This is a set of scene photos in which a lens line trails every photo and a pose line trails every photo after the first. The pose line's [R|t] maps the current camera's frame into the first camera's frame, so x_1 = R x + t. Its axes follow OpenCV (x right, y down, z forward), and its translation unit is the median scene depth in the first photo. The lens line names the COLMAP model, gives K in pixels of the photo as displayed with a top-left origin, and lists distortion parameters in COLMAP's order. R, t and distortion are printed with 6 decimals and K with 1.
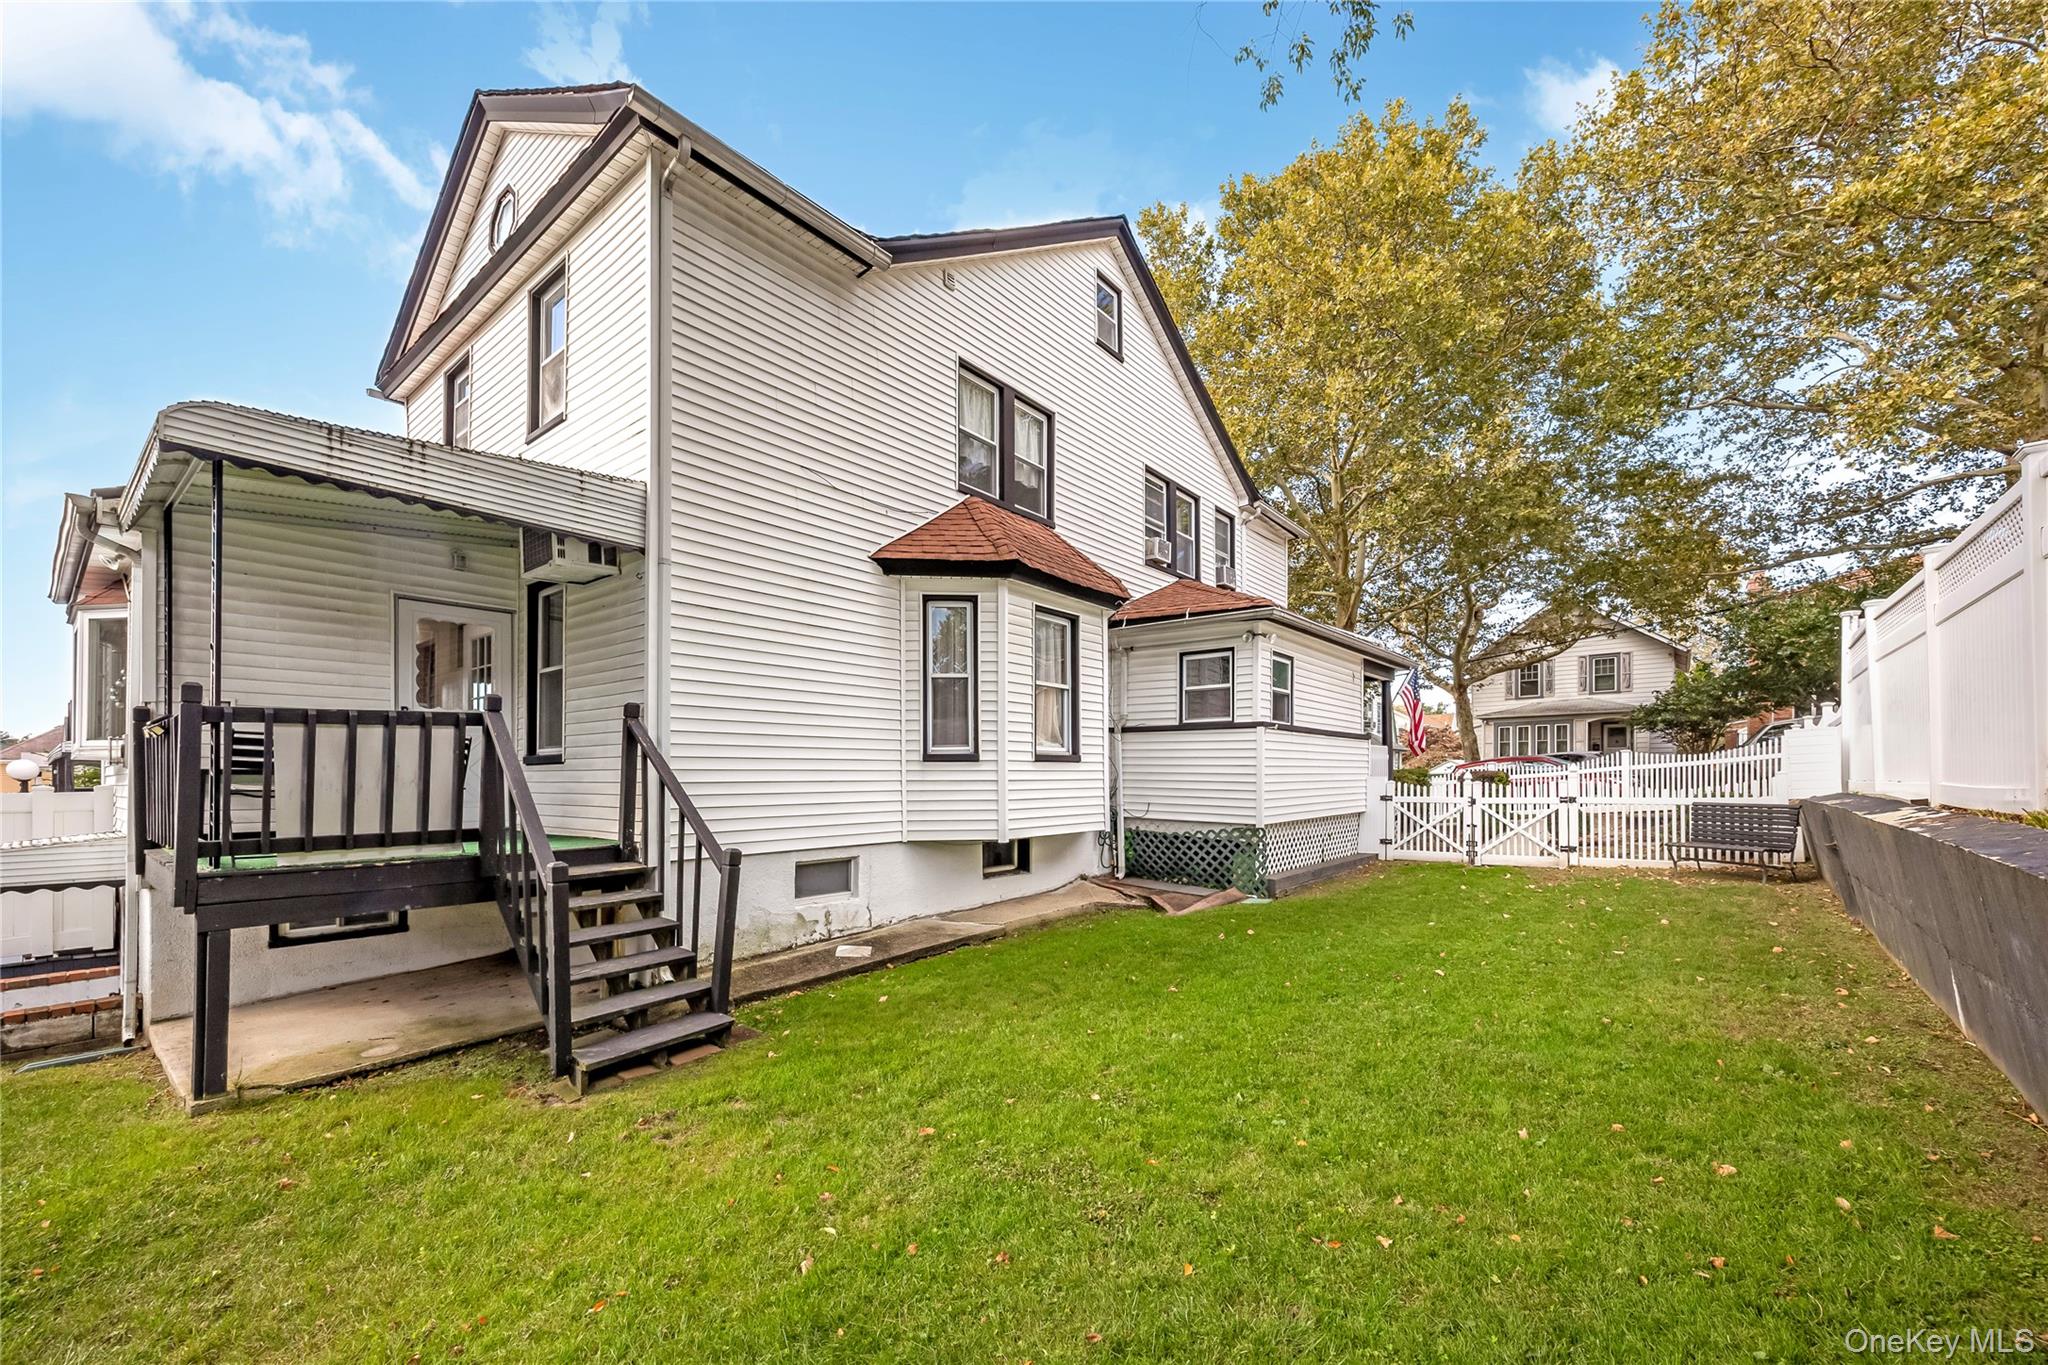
lens RADIAL K [[799.4, 0, 1061.4], [0, 799.4, 764.8], [0, 0, 1]] dist [0.008346, 0.000124]
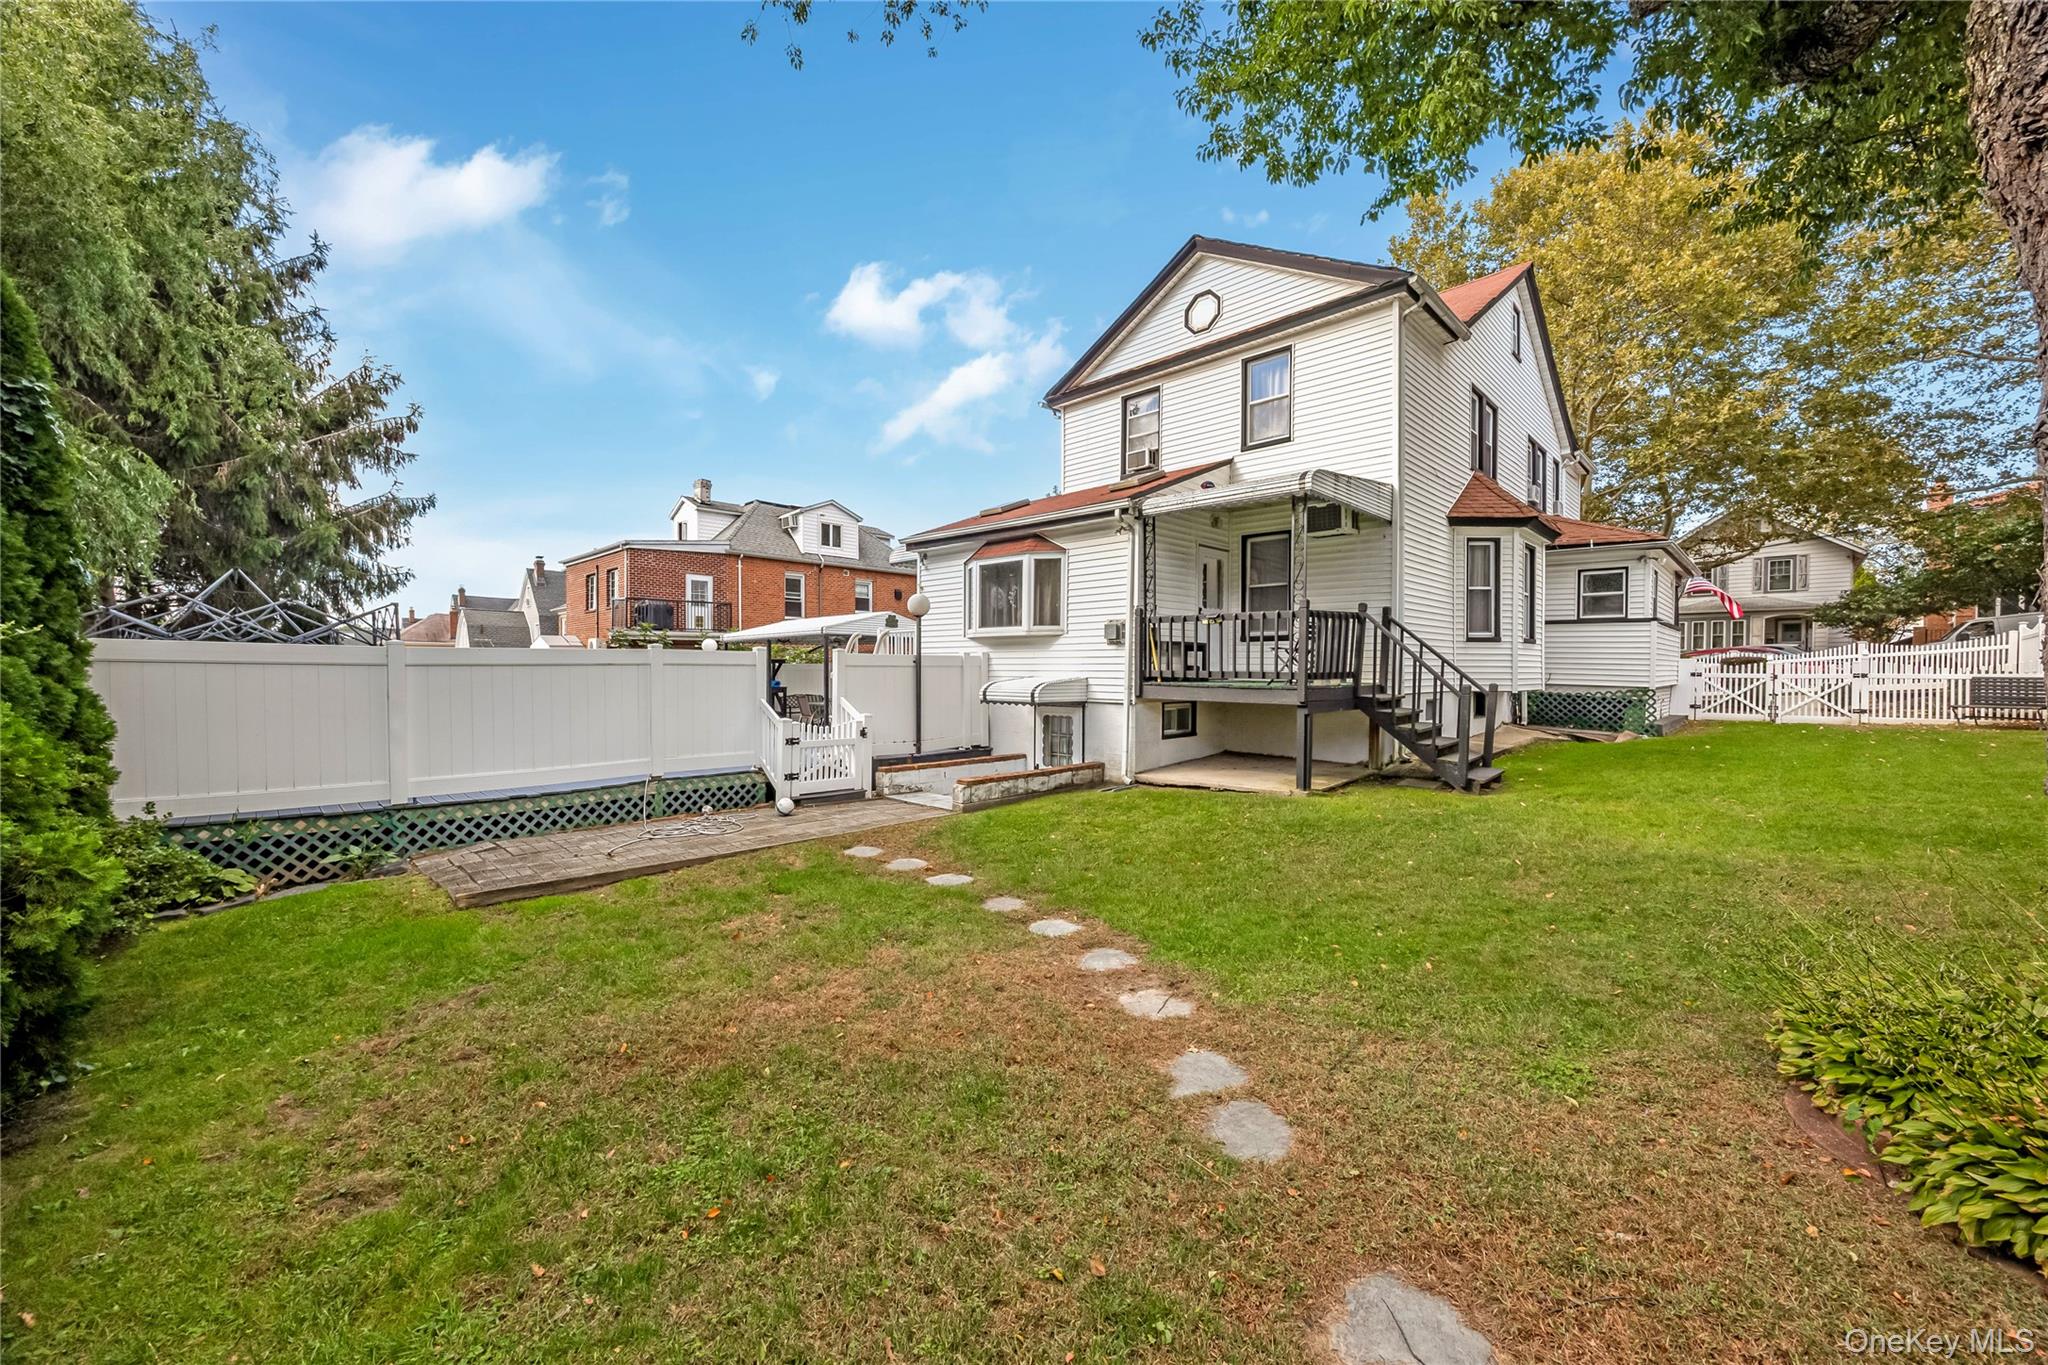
lens RADIAL K [[799.4, 0, 1019.0], [0, 799.4, 672.3], [0, 0, 1]] dist [0.008346, 0.000124]
pose [[0.995878, 0.011598, -0.089960, -0.642952], [-0.009982, 0.999781, 0.018390, 0.025403], [0.090153, -0.017416, 0.995776, -0.480454]]
